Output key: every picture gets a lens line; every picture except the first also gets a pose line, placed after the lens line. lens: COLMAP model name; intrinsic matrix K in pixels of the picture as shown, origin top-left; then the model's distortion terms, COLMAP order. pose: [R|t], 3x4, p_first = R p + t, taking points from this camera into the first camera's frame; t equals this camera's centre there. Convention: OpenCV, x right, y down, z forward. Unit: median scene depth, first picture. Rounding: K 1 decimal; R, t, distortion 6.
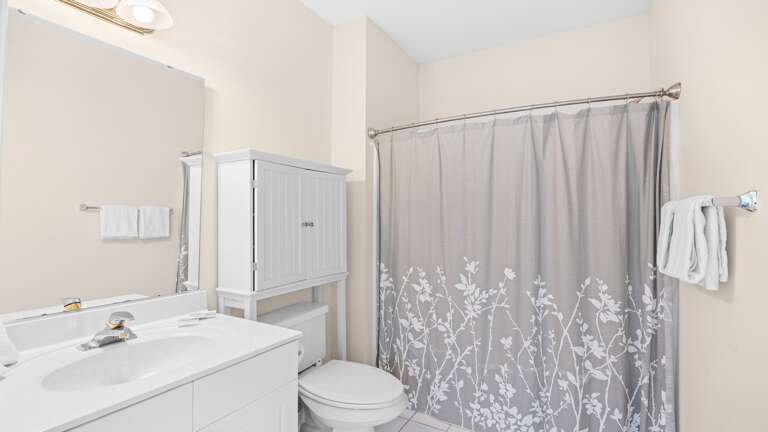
lens RADIAL K [[353.3, 0, 381.6], [0, 353.3, 217.7], [0, 0, 1]] dist [-0.017501, 0.000620]
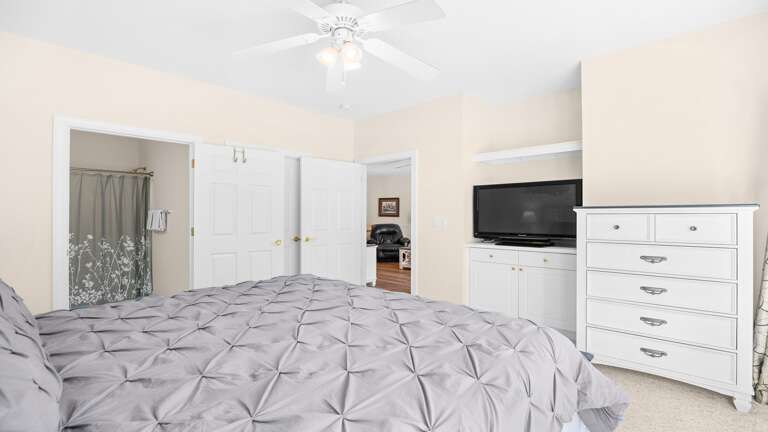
lens RADIAL K [[353.3, 0, 384.7], [0, 353.3, 215.5], [0, 0, 1]] dist [-0.017501, 0.000620]
pose [[0.213286, 0.001252, 0.976989, -1.617899], [-0.016335, 0.999864, 0.002284, -0.029269], [-0.976853, -0.016446, 0.213277, -1.561214]]
